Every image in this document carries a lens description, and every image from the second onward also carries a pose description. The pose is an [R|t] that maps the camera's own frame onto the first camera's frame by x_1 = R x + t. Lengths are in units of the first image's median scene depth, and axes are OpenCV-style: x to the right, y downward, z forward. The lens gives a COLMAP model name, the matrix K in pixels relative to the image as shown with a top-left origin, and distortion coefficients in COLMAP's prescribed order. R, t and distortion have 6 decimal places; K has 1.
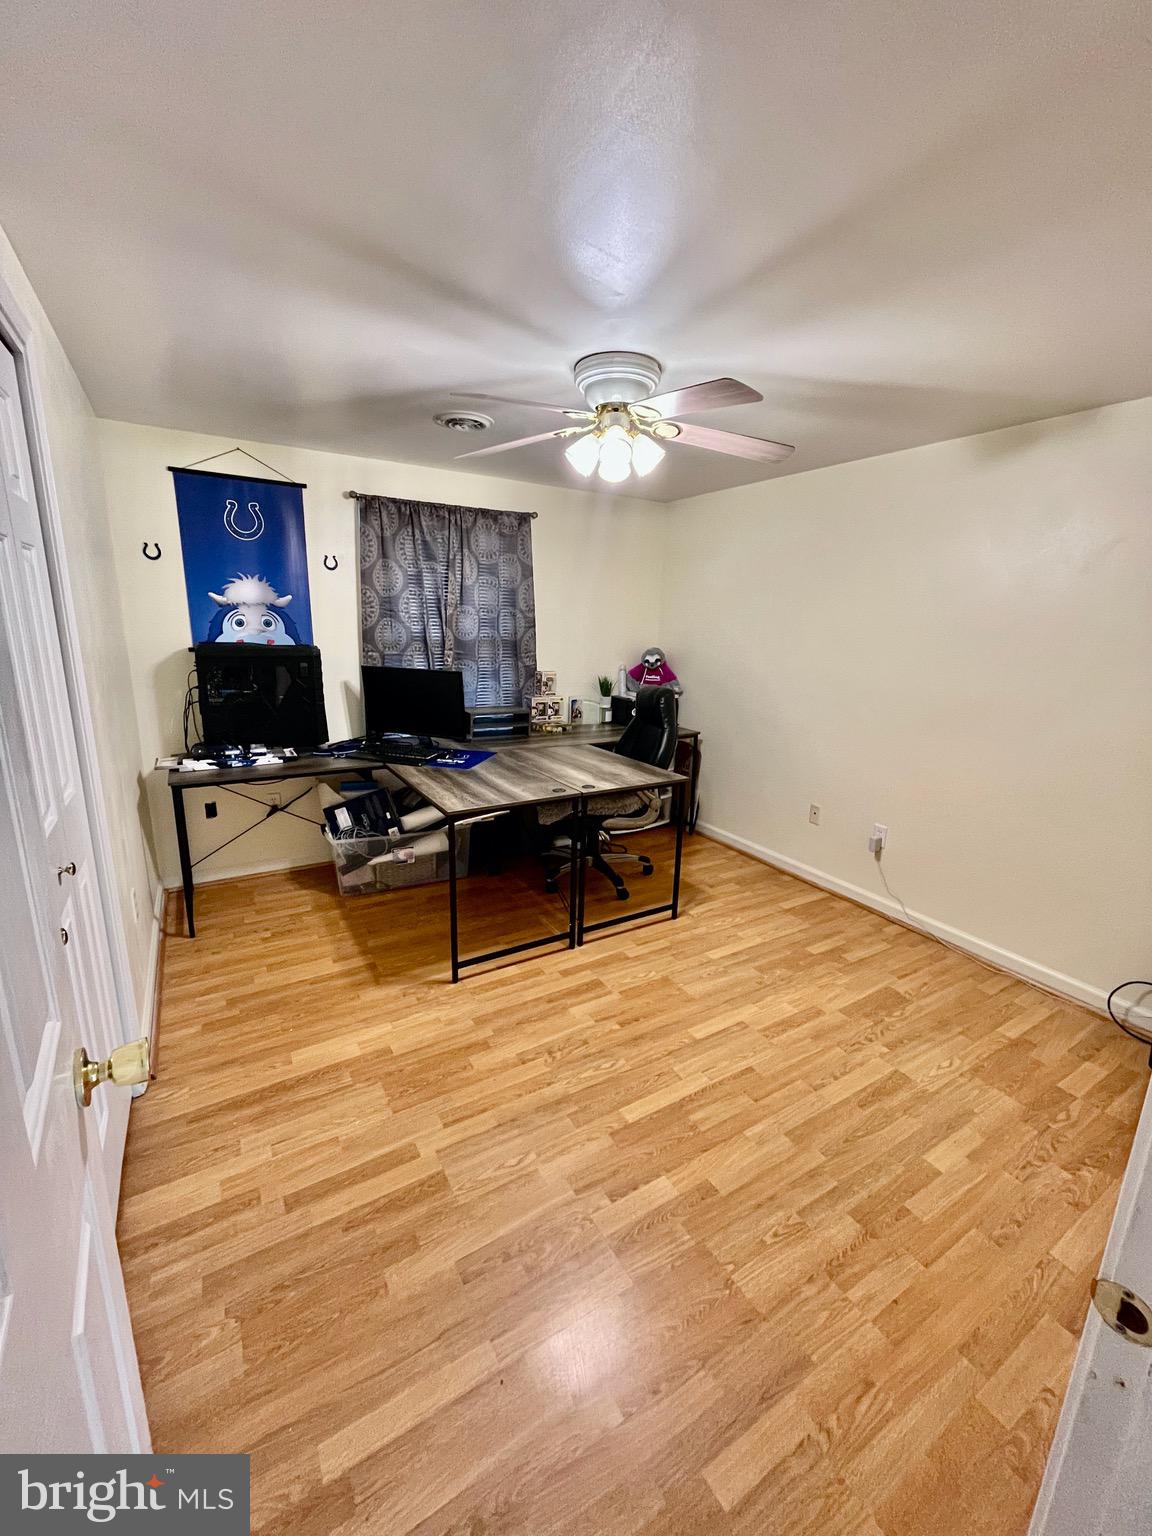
lens RADIAL K [[620.5, 0, 578.0], [0, 620.5, 761.8], [0, 0, 1]] dist [-0.004503, 0.000592]
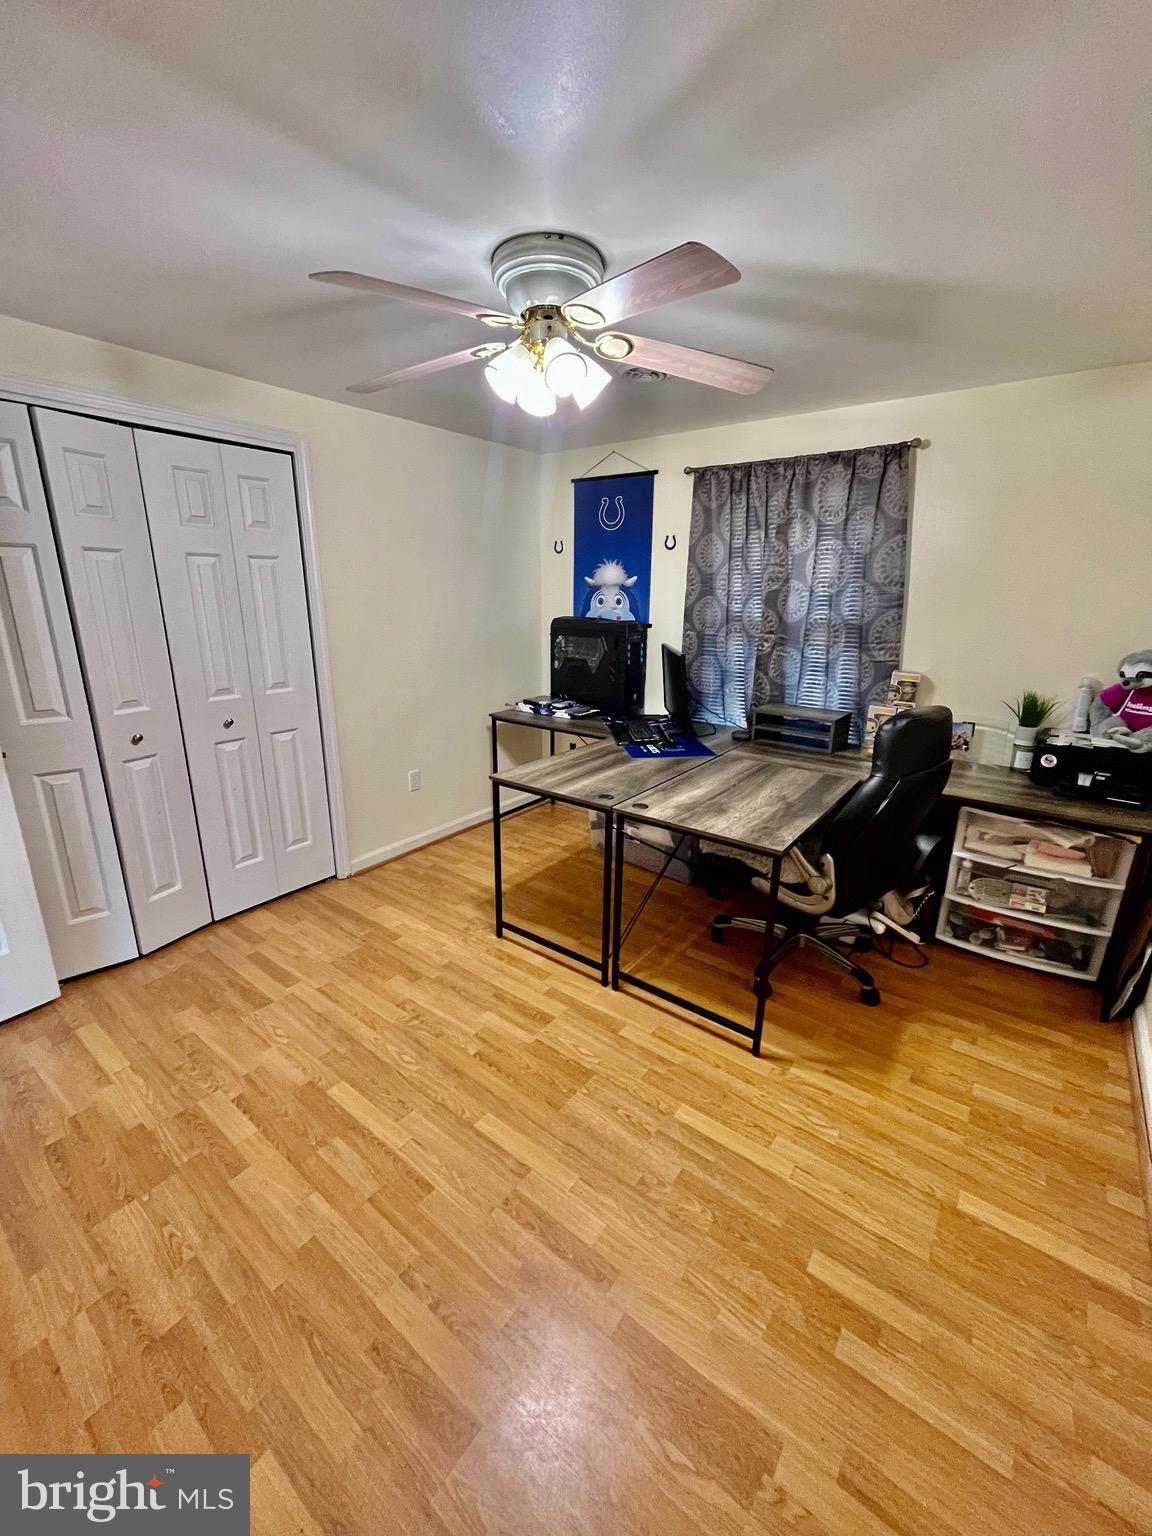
lens RADIAL K [[620.5, 0, 578.0], [0, 620.5, 761.8], [0, 0, 1]] dist [-0.004503, 0.000592]
pose [[0.365708, 0.227565, -0.902481, 0.686995], [-0.210120, 0.964802, 0.158134, -0.121788], [0.906701, 0.131798, 0.400652, 0.603920]]
